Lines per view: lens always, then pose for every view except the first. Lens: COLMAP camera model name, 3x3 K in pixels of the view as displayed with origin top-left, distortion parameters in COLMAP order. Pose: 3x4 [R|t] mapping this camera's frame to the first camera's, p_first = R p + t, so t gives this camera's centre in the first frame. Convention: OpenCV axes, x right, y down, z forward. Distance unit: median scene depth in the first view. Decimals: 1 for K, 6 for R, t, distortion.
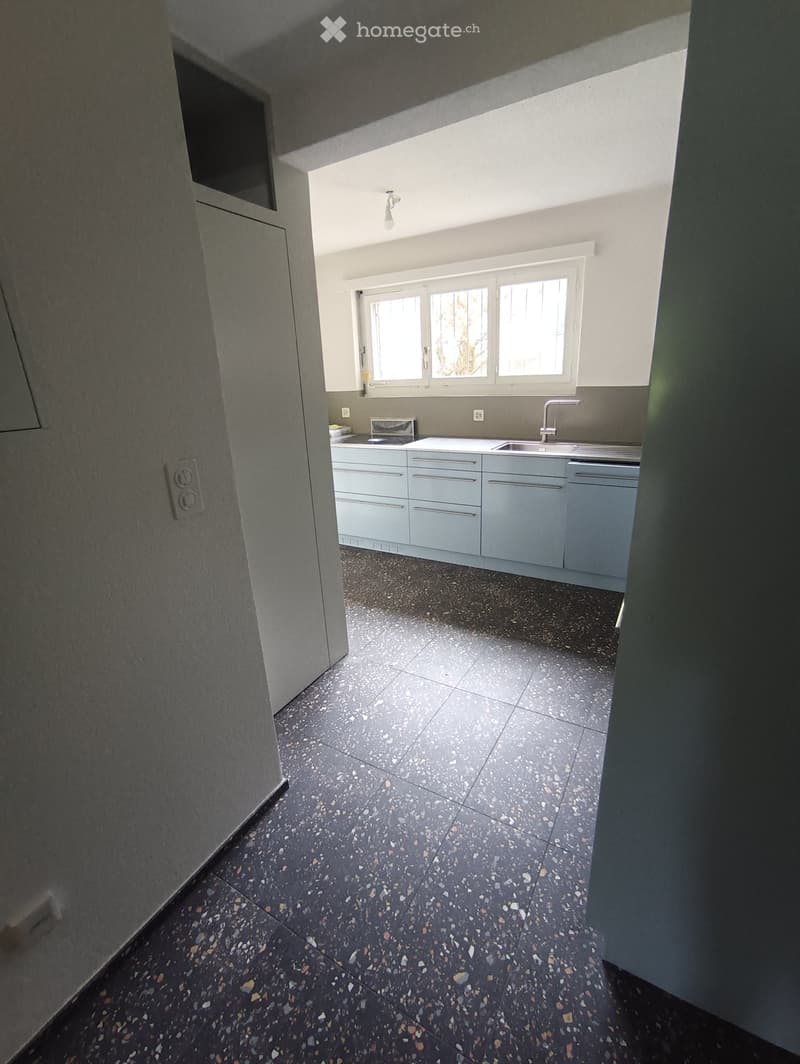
lens RADIAL K [[477.3, 0, 400.0], [0, 477.3, 532.0], [0, 0, 1]] dist [-0.001587, 0.000184]
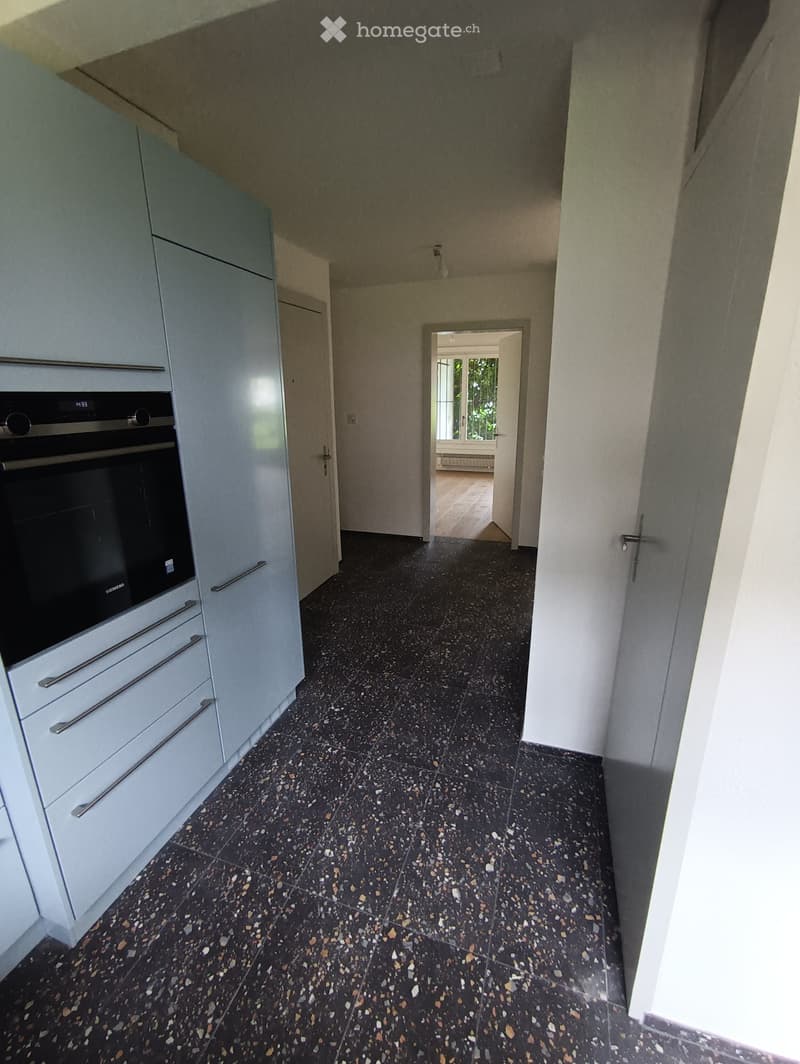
lens RADIAL K [[477.3, 0, 400.0], [0, 477.3, 532.0], [0, 0, 1]] dist [-0.001587, 0.000184]
pose [[-0.978160, 0.108083, -0.177540, 0.151415], [-0.013431, 0.819512, 0.572904, -0.424049], [0.207417, 0.562777, -0.800163, 1.222902]]
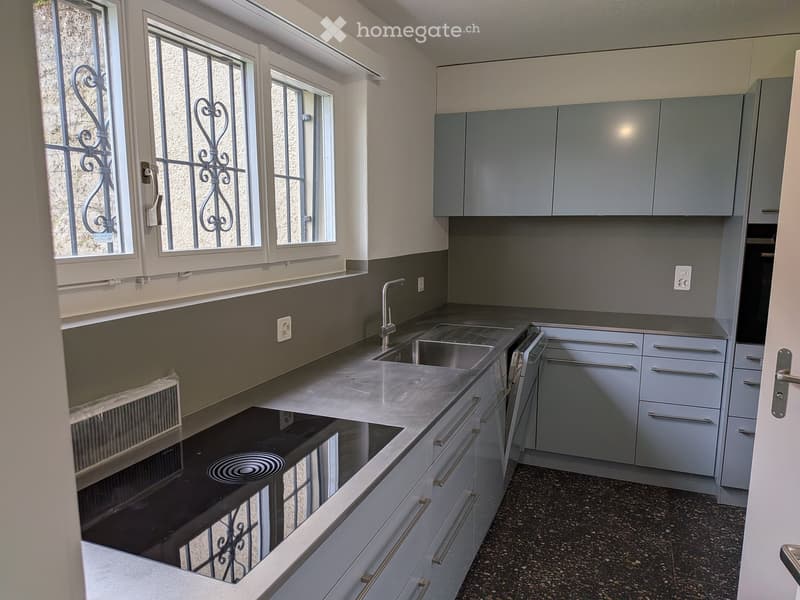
lens RADIAL K [[588.8, 0, 376.1], [0, 588.8, 302.3], [0, 0, 1]] dist [-0.025484, -0.003139]
pose [[-0.129526, -0.105438, 0.985954, -0.698892], [0.317497, 0.937571, 0.141974, -0.561760], [-0.939371, 0.331427, -0.087964, 1.678117]]
